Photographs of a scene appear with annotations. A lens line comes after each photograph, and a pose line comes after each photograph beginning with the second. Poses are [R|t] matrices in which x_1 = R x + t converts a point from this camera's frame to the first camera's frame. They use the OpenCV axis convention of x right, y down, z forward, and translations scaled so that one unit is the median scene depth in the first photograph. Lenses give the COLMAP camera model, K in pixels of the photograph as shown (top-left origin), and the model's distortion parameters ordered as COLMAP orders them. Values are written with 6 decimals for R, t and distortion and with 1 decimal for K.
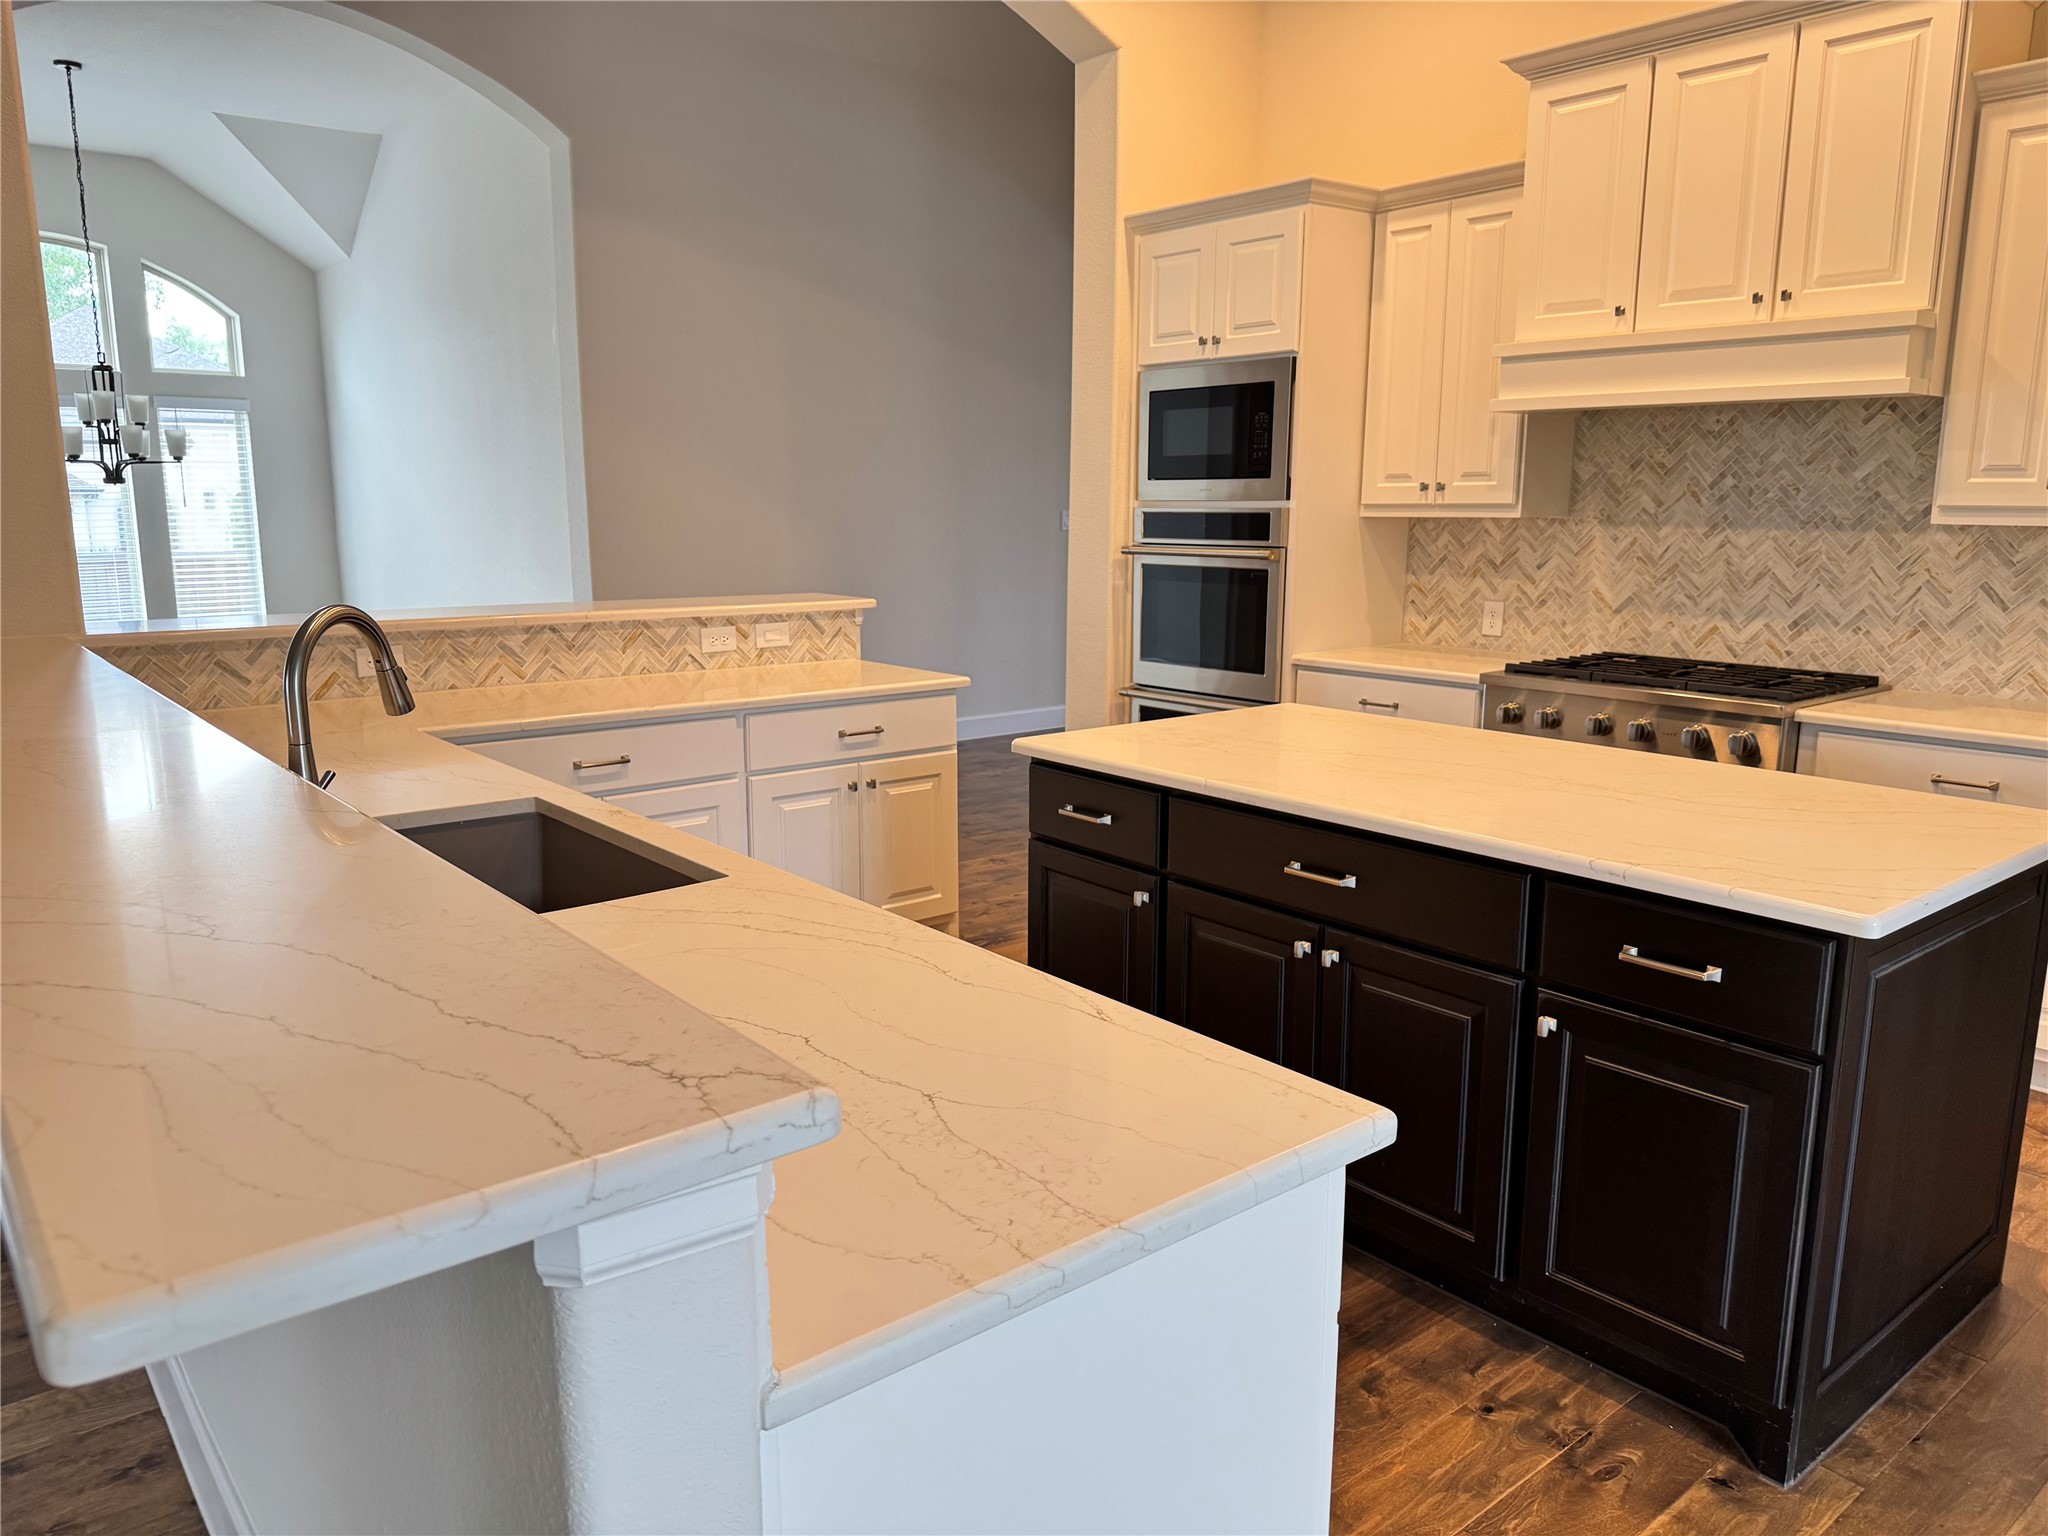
lens RADIAL K [[1476.2, 0, 1023.2], [0, 1476.2, 795.2], [0, 0, 1]] dist [0.034500, -0.085921]
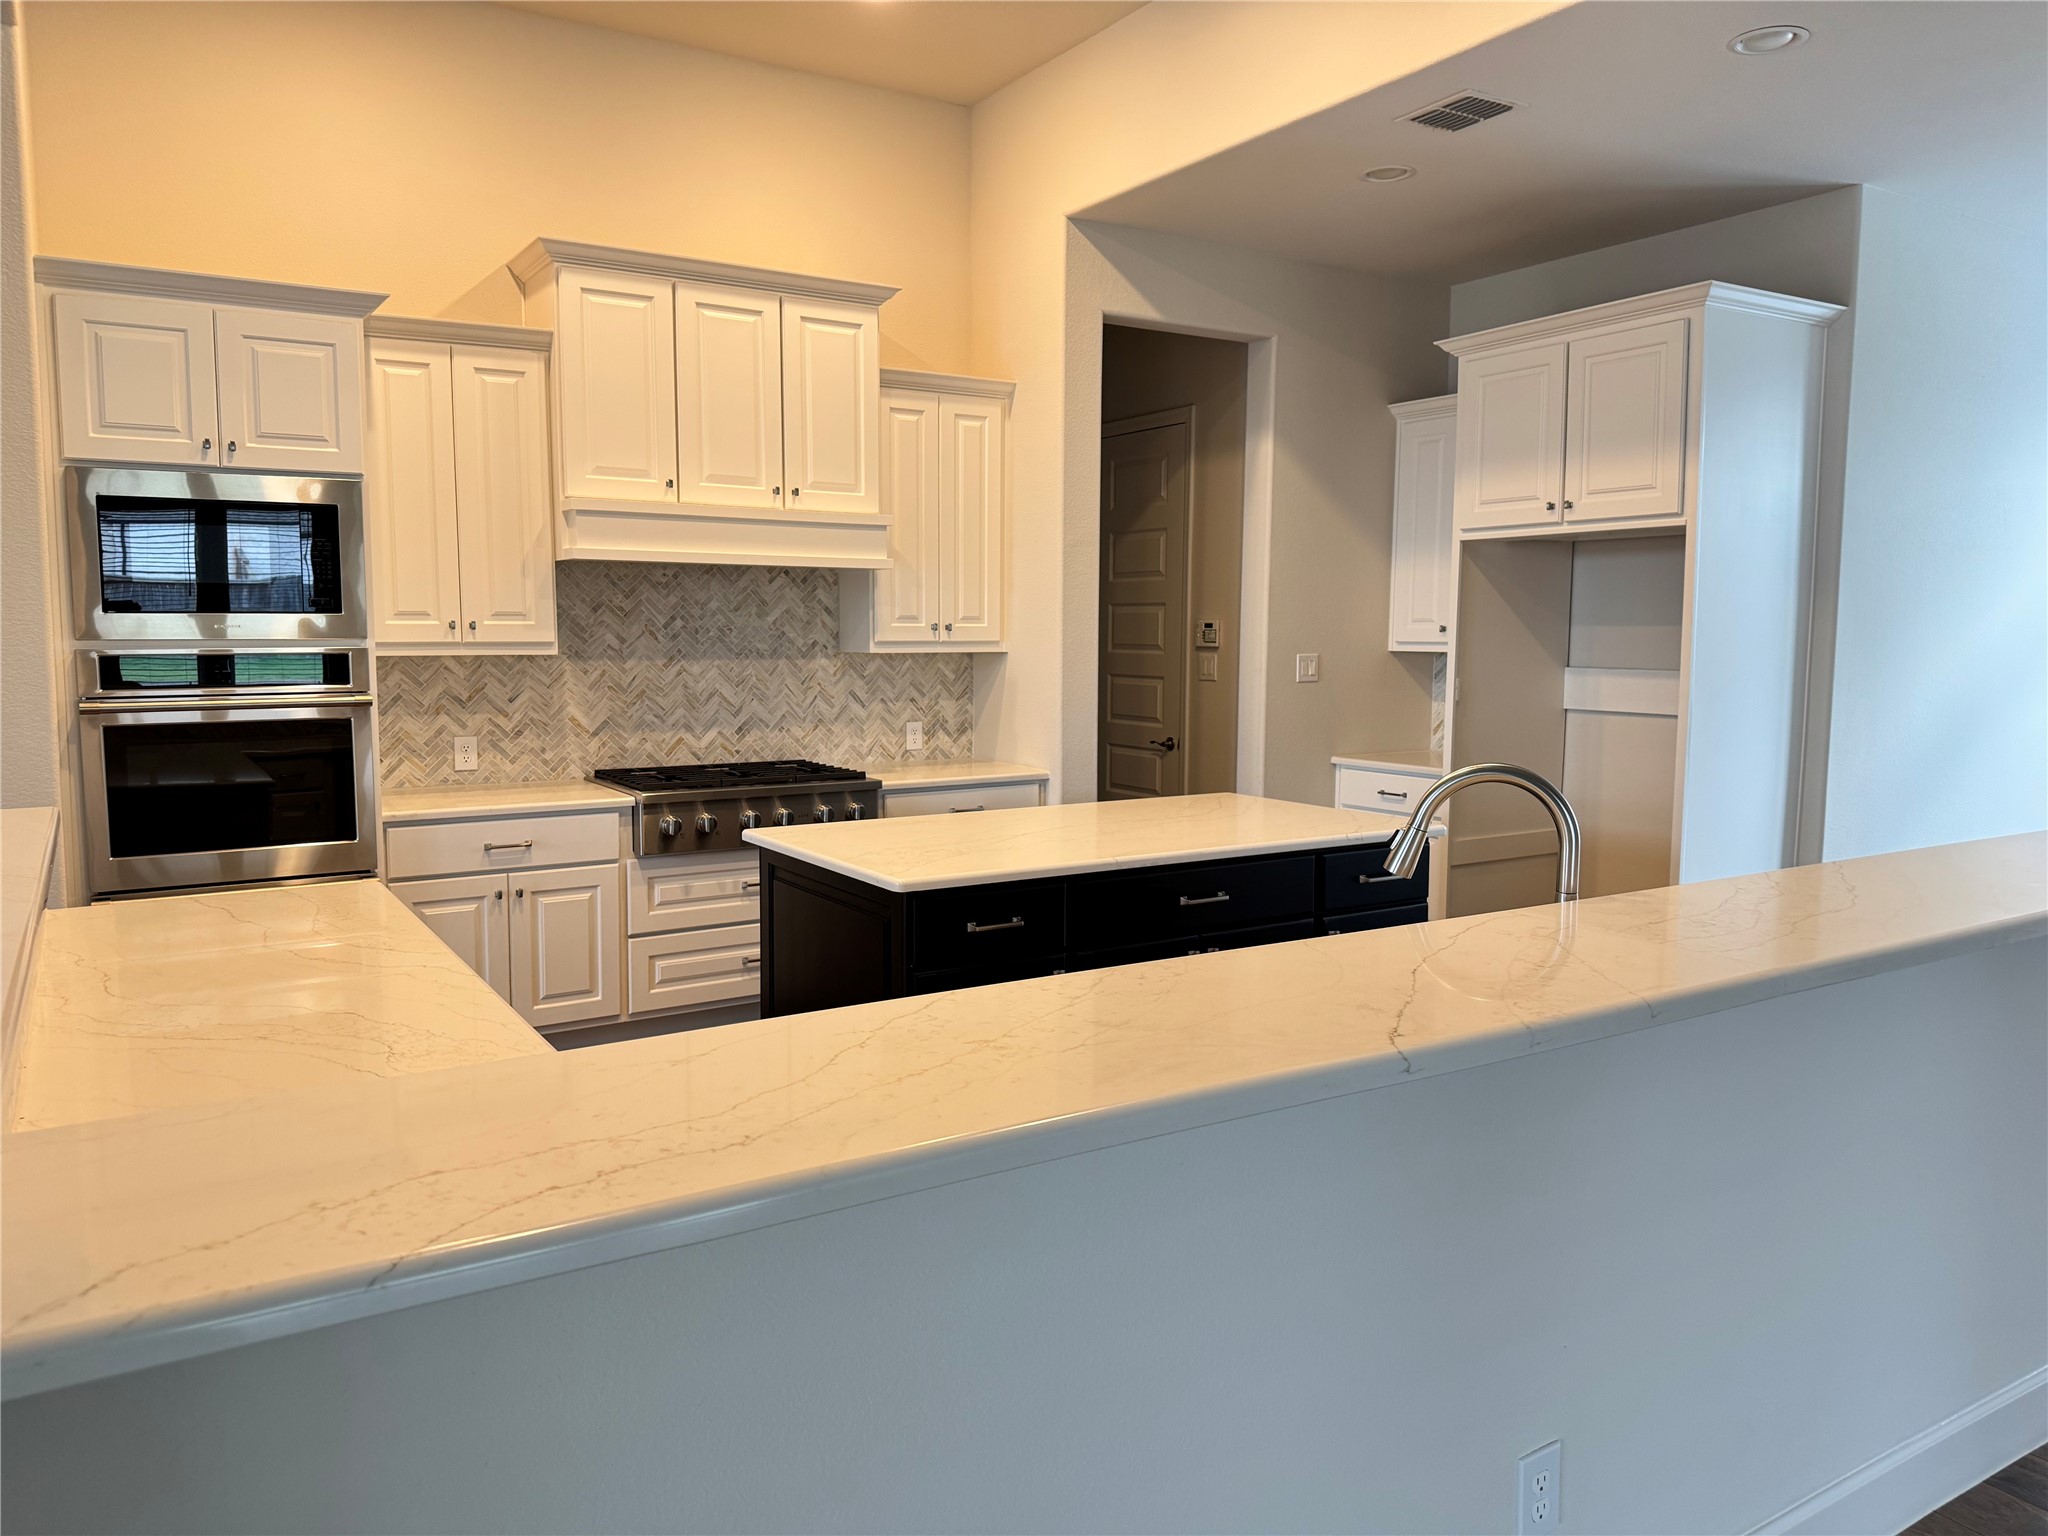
lens RADIAL K [[1432.4, 0, 1024.0], [0, 1432.4, 768.0], [0, 0, 1]] dist [0.103133, -0.147396]
pose [[0.109191, -0.096986, 0.989278, -0.689422], [0.195434, 0.977898, 0.074299, -0.121027], [-0.974619, 0.185225, 0.125732, 0.564014]]
